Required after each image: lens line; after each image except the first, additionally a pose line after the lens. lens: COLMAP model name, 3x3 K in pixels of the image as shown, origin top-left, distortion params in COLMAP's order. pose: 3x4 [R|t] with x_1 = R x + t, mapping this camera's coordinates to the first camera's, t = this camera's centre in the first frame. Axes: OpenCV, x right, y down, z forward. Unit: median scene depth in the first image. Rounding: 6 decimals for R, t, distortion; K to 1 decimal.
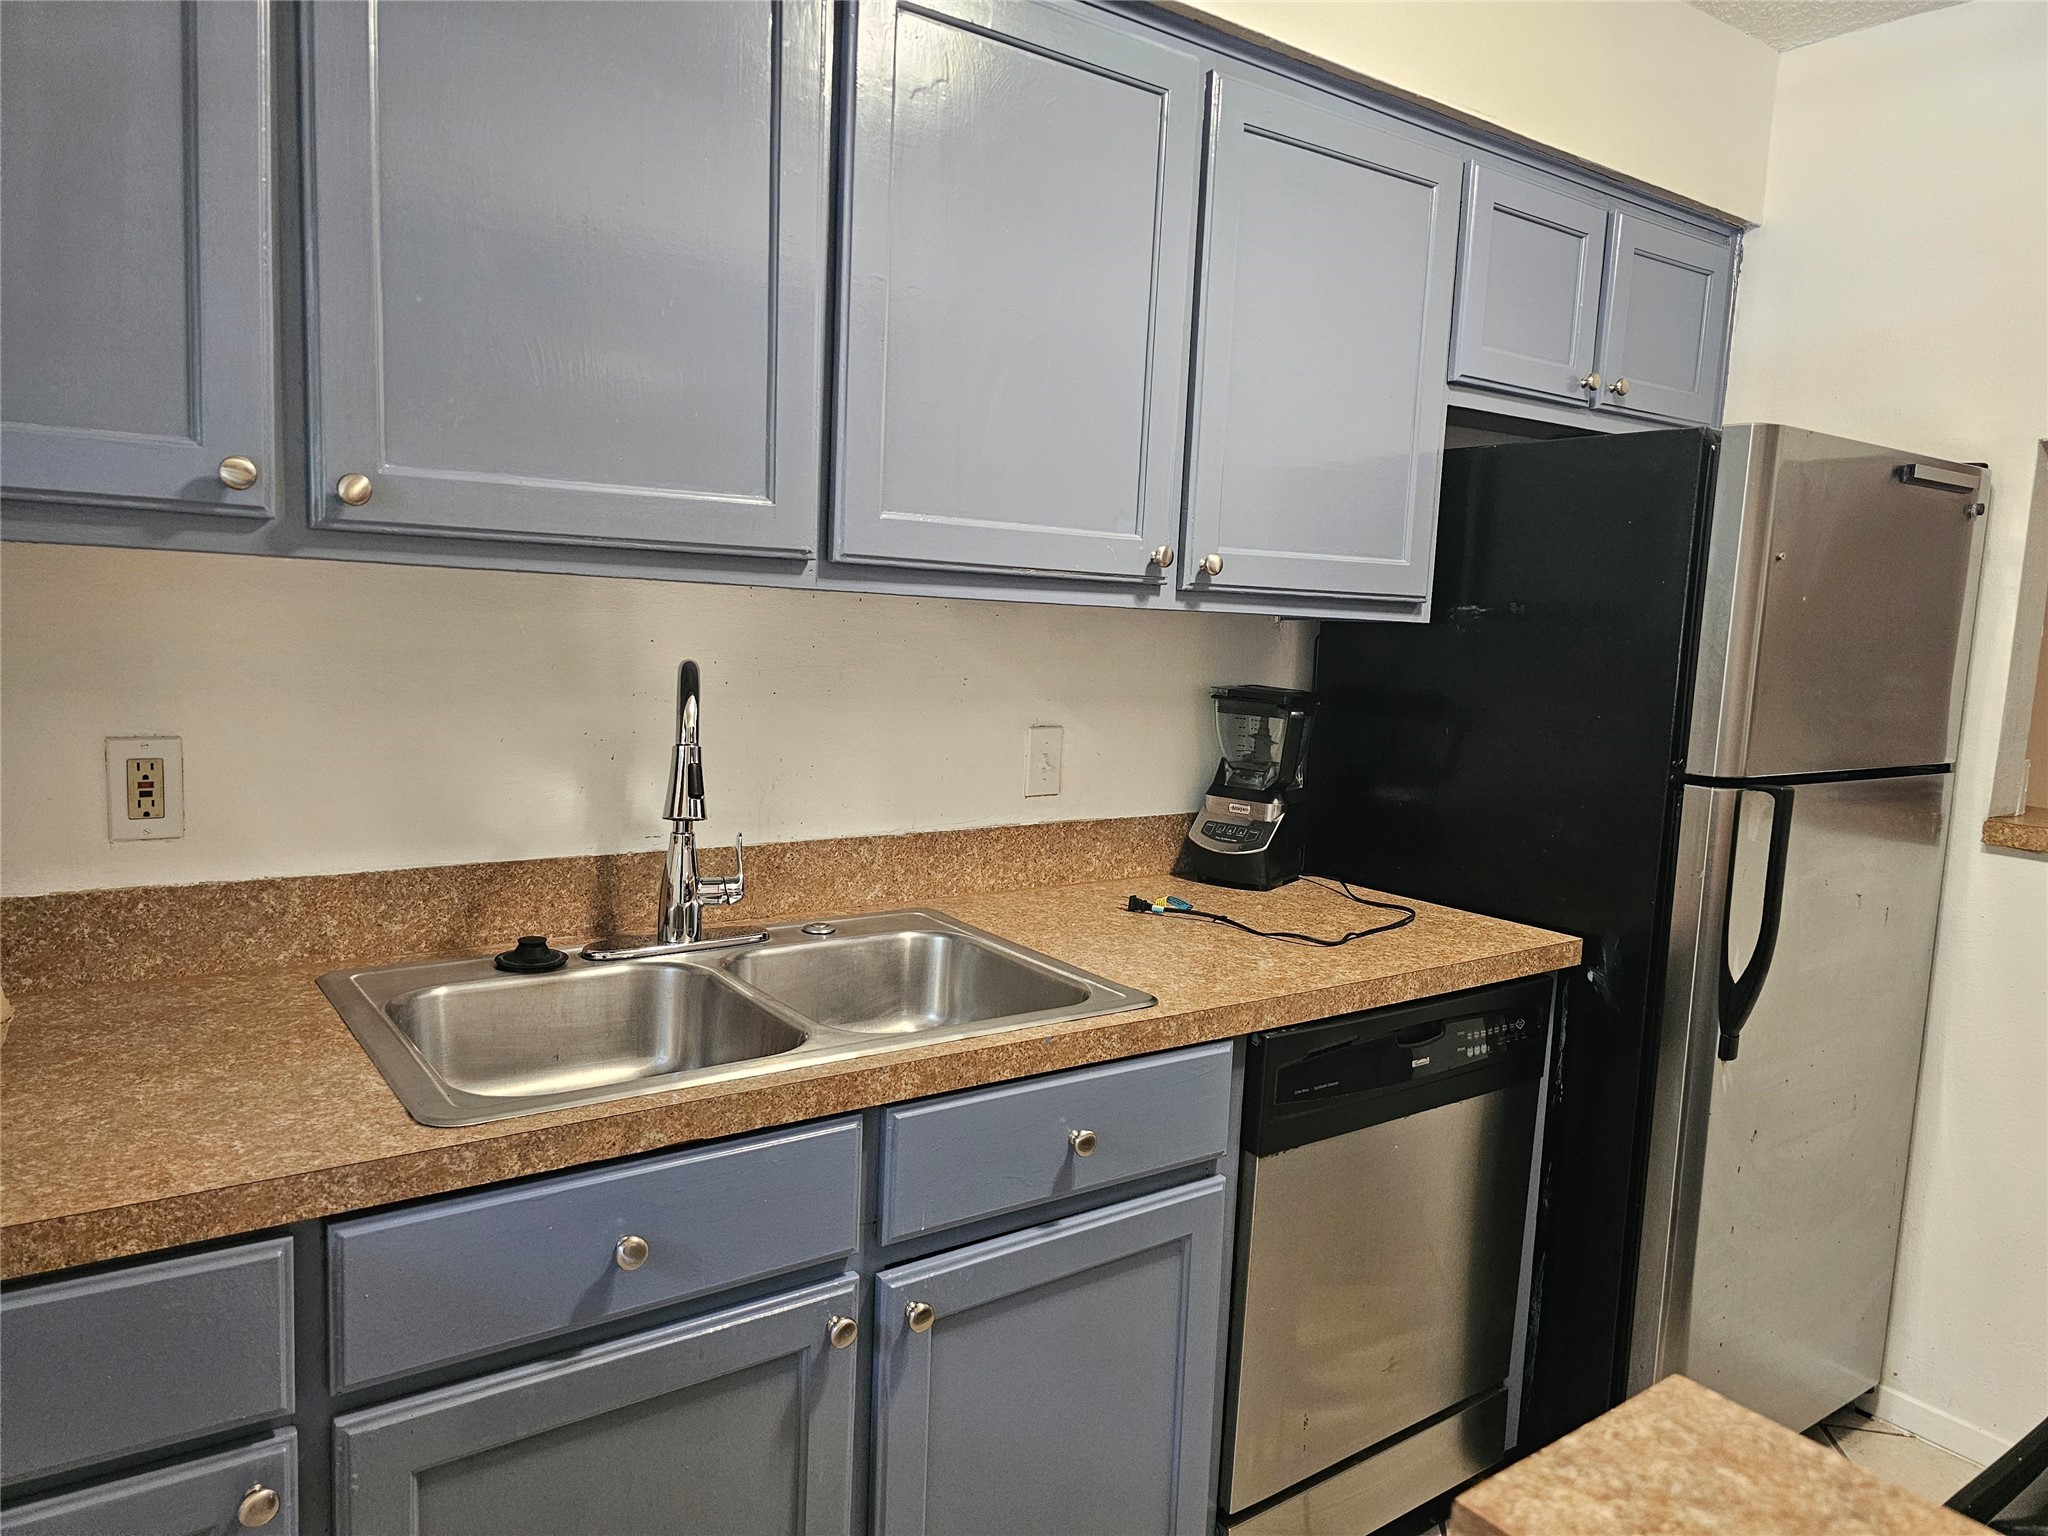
lens RADIAL K [[1375.3, 0, 1024.0], [0, 1375.3, 768.0], [0, 0, 1]] dist [0.065748, -0.060608]
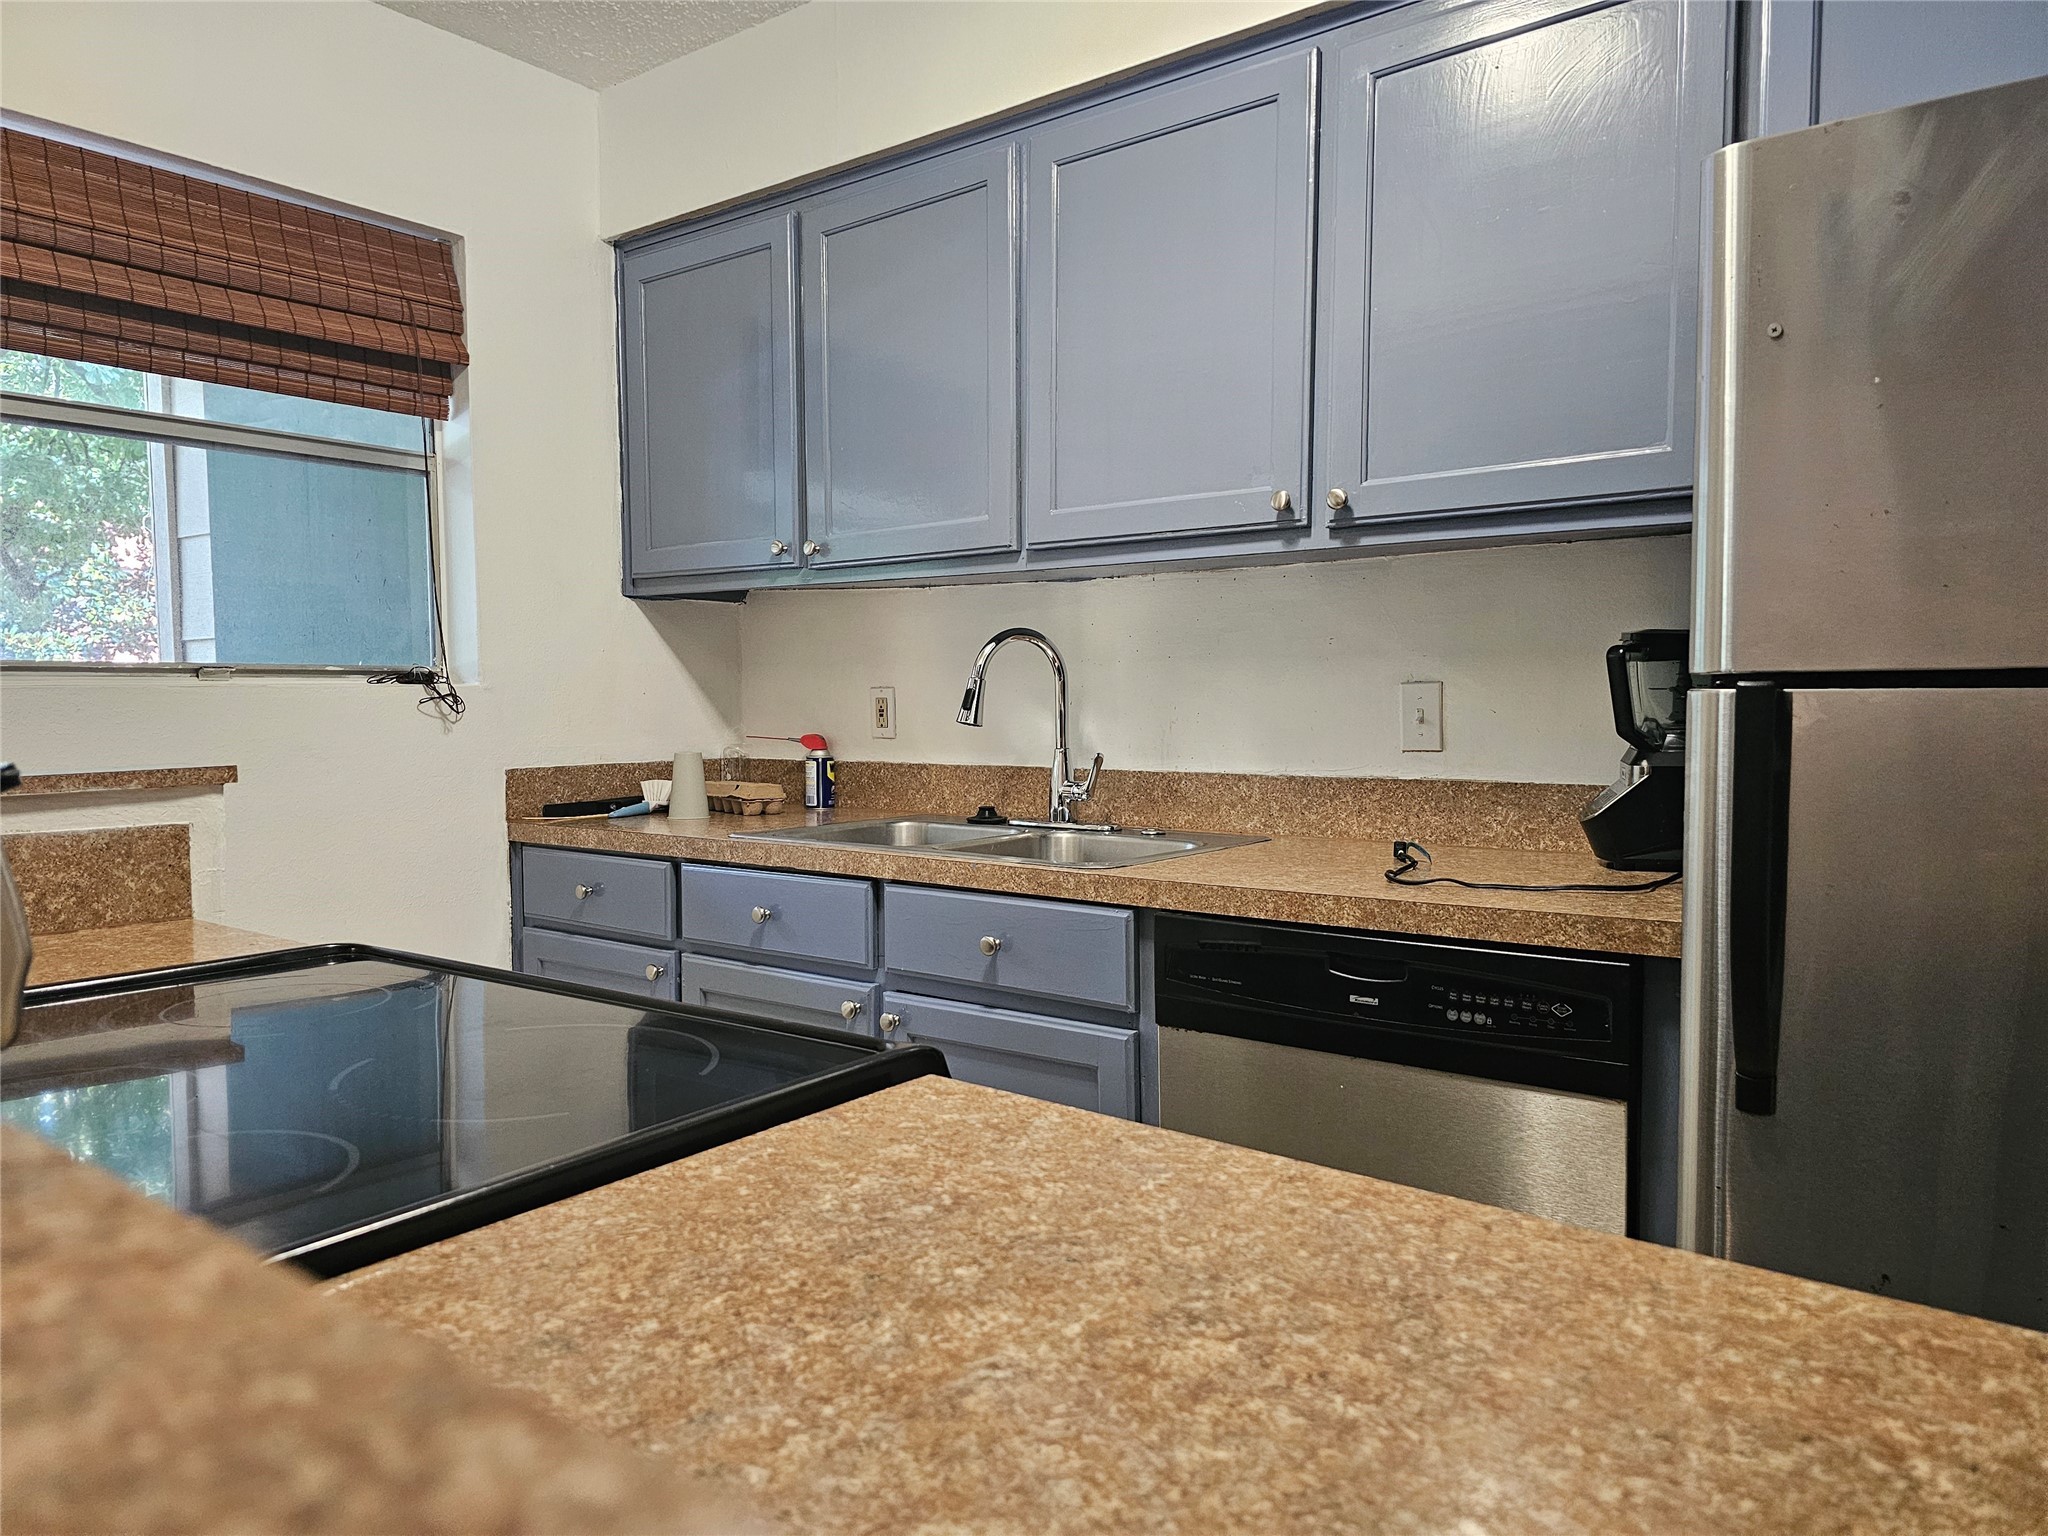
lens RADIAL K [[1375.3, 0, 1024.0], [0, 1375.3, 768.0], [0, 0, 1]] dist [0.065748, -0.060608]
pose [[0.289686, -0.000615, -0.957122, 1.092746], [-0.096926, 0.994840, -0.029975, 0.110026], [0.952201, 0.101453, 0.288131, 0.513787]]
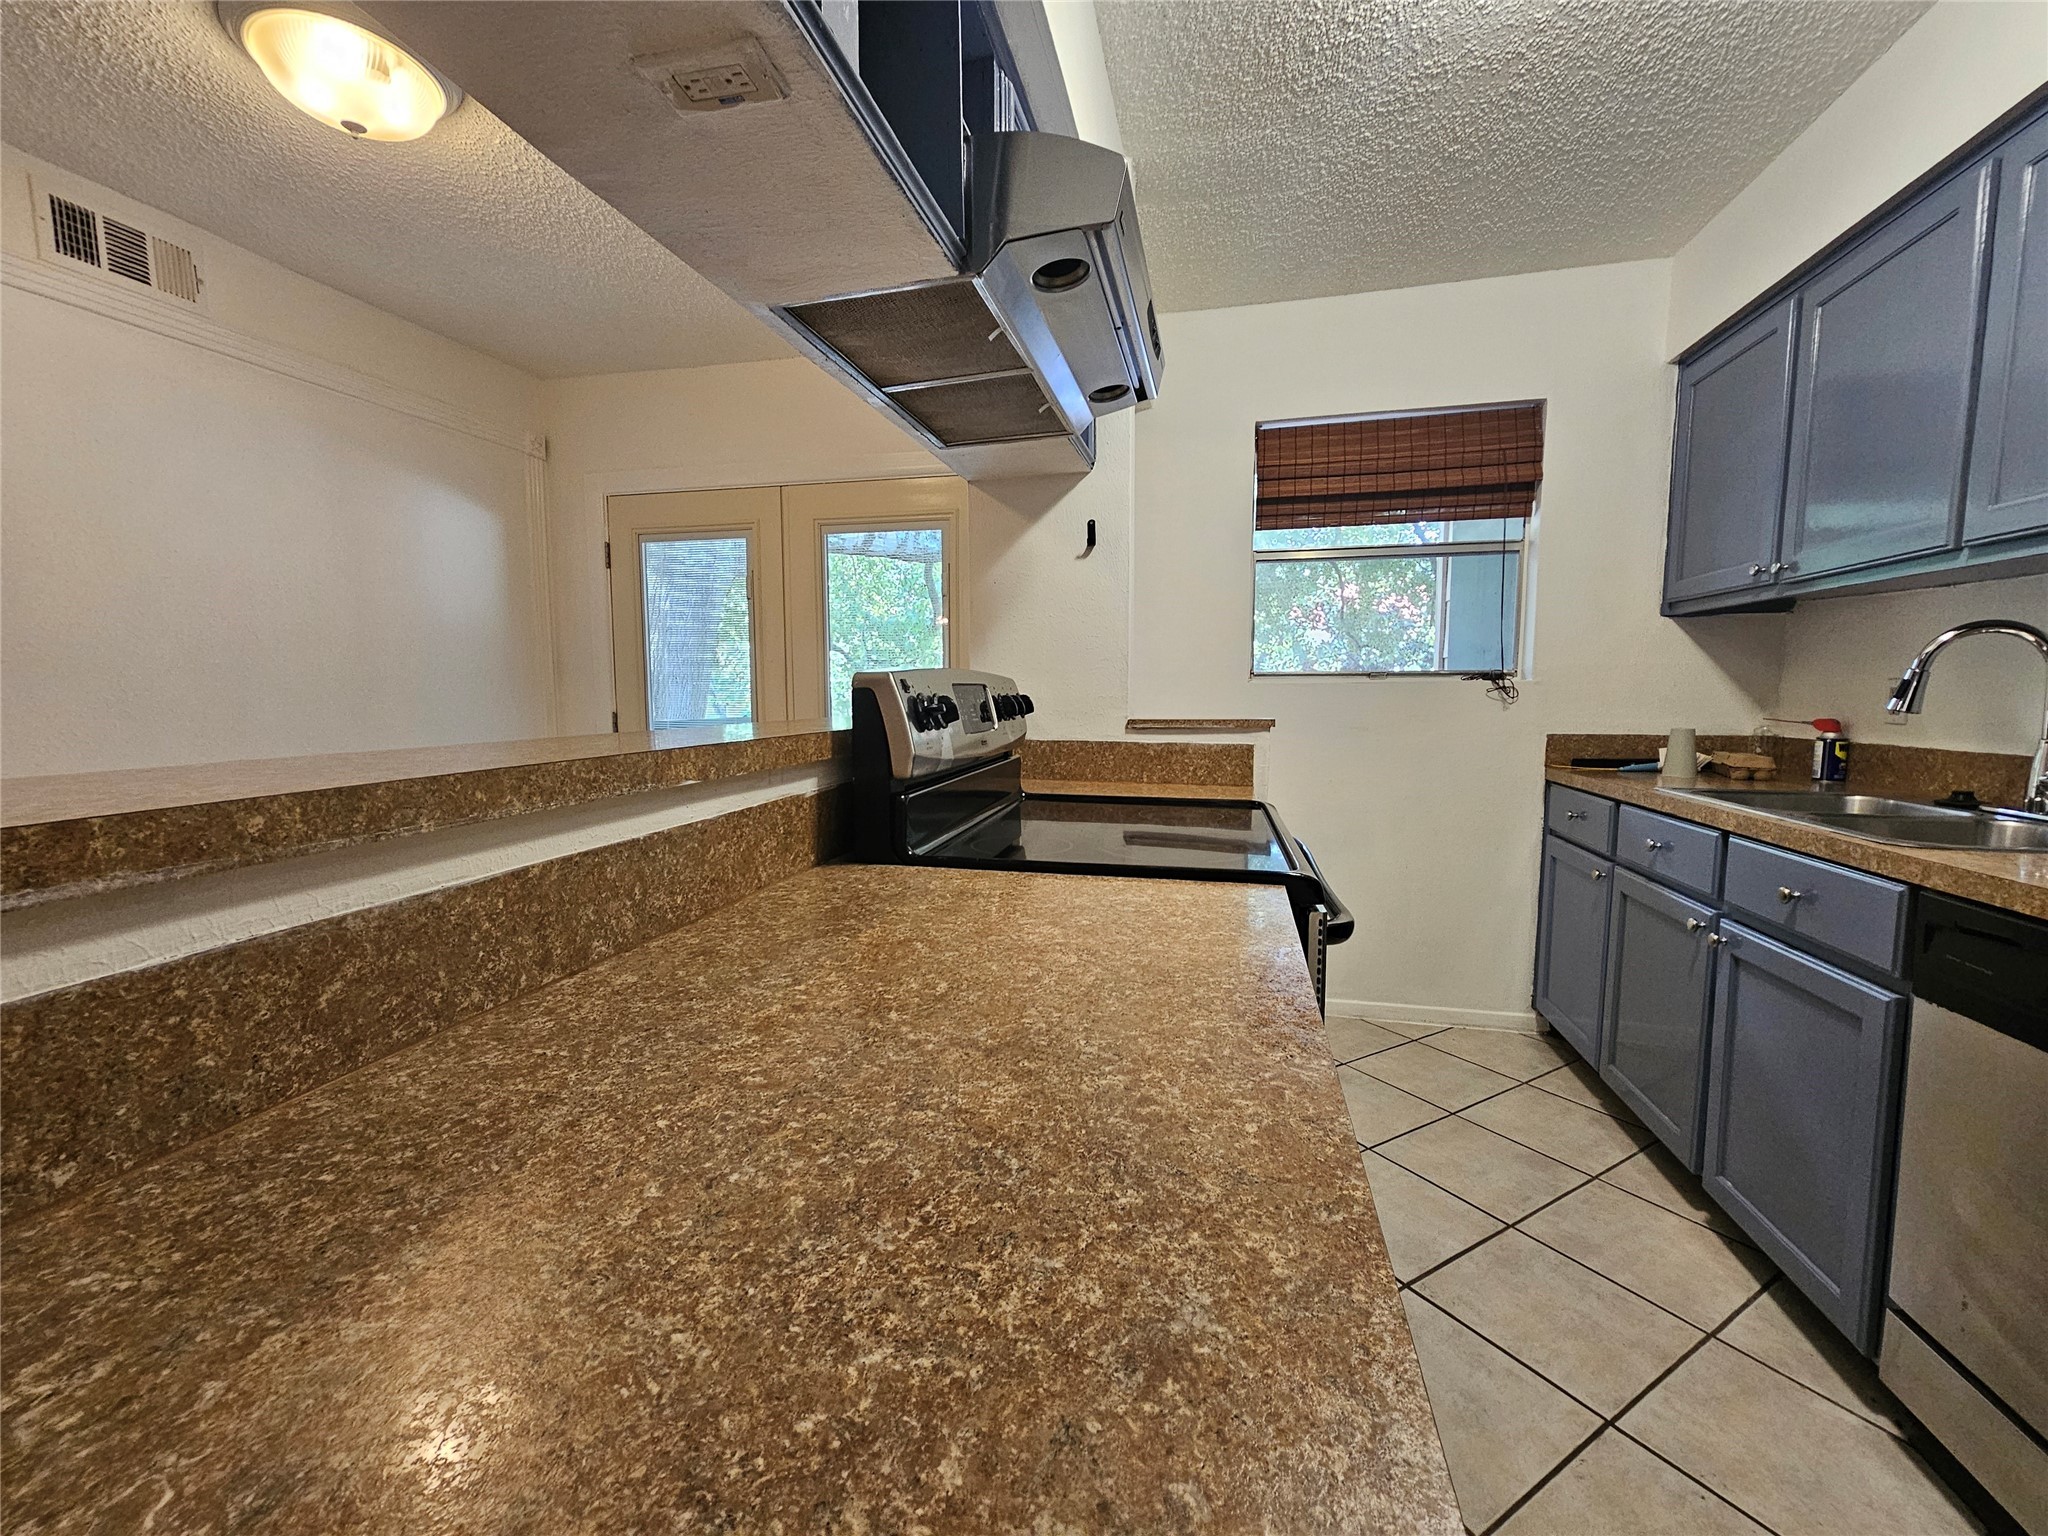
lens RADIAL K [[840.8, 0, 1019.8], [0, 840.8, 771.6], [0, 0, 1]] dist [0.004762, -0.003644]
pose [[-0.762304, 0.012914, -0.647090, 1.115230], [-0.114819, 0.981244, 0.154846, 0.064351], [0.636953, 0.192338, -0.746523, 0.929027]]
